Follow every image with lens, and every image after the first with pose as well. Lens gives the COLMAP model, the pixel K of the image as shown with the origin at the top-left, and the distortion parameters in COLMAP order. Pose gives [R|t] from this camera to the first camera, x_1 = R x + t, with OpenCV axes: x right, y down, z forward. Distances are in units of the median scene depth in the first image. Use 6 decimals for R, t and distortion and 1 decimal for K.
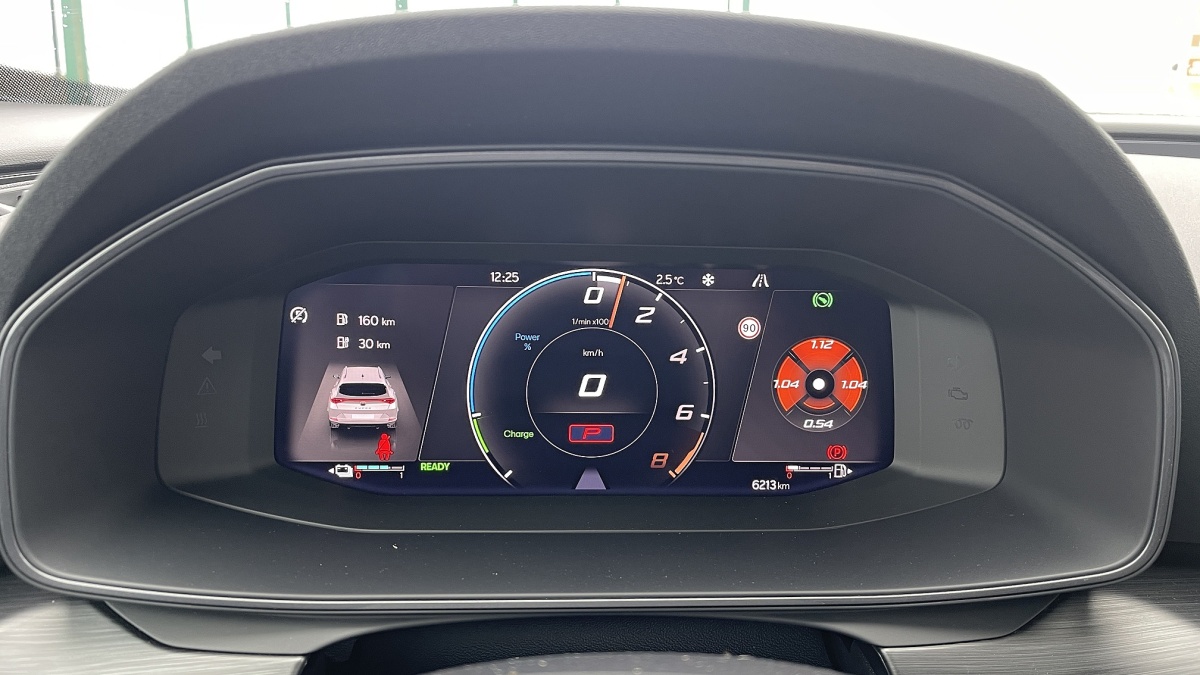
lens RADIAL K [[865.3, 0, 606.7], [0, 865.3, 318.3], [0, 0, 1]] dist [0.062255, -0.084160]
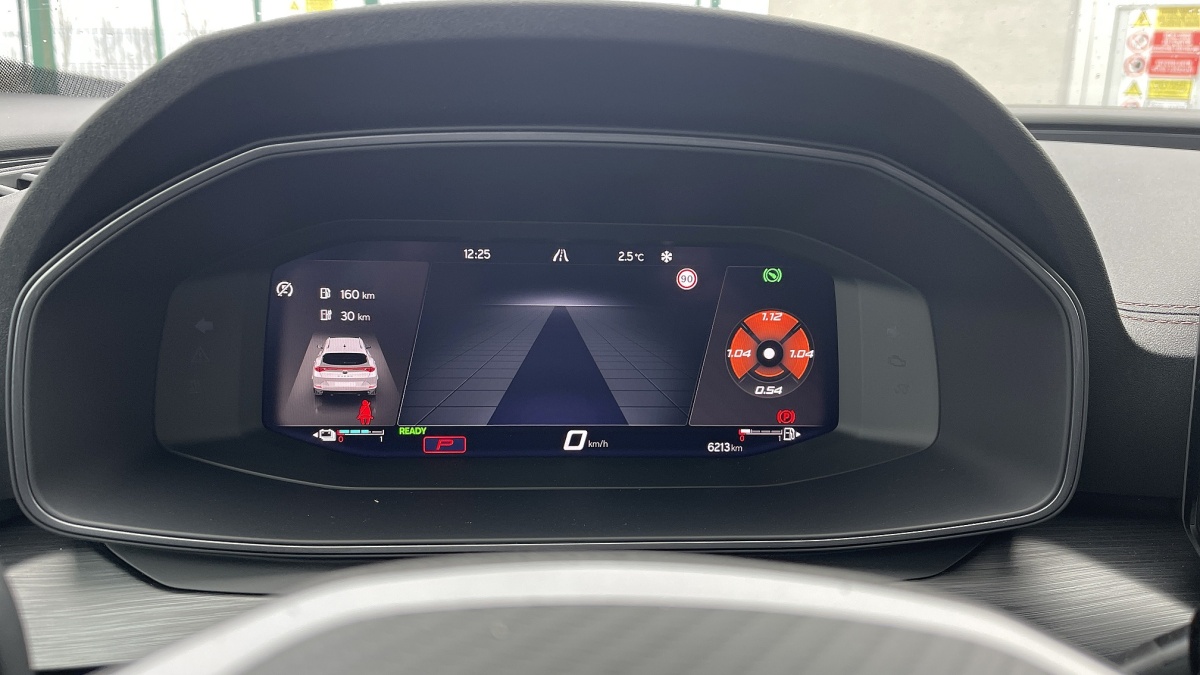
lens RADIAL K [[901.6, 0, 594.1], [0, 901.6, 335.9], [0, 0, 1]] dist [0.072234, -0.106985]
pose [[0.999876, -0.002196, 0.015582, 0.009568], [0.002090, 0.999975, 0.006810, 0.046611], [-0.015596, -0.006776, 0.999855, -0.121712]]
